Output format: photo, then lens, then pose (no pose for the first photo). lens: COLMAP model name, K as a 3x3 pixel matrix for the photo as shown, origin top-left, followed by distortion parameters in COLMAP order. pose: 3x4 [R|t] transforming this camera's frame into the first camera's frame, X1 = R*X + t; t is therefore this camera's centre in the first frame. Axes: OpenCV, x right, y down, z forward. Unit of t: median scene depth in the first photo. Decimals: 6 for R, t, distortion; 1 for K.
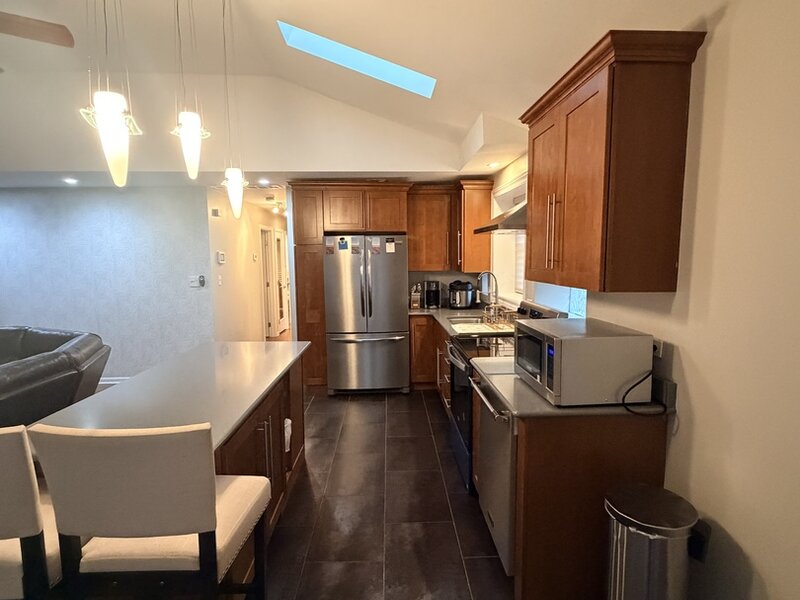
lens RADIAL K [[427.8, 0, 400.0], [0, 427.8, 300.0], [0, 0, 1]] dist [0.000275, 0.000447]
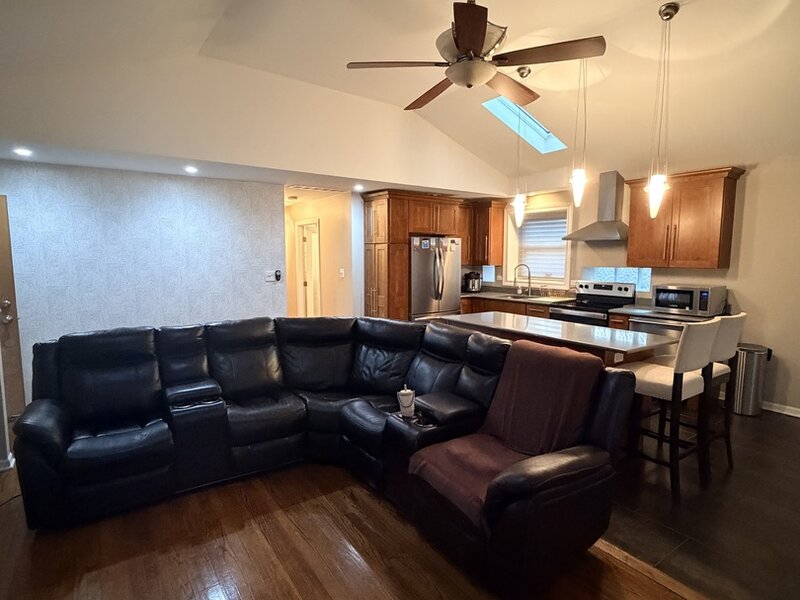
lens RADIAL K [[427.8, 0, 400.0], [0, 427.8, 300.0], [0, 0, 1]] dist [0.000275, 0.000447]
pose [[0.845120, -0.048027, 0.532415, -0.857274], [0.047487, 0.998763, 0.014717, 0.015209], [-0.532464, 0.012845, 0.846355, -0.037470]]
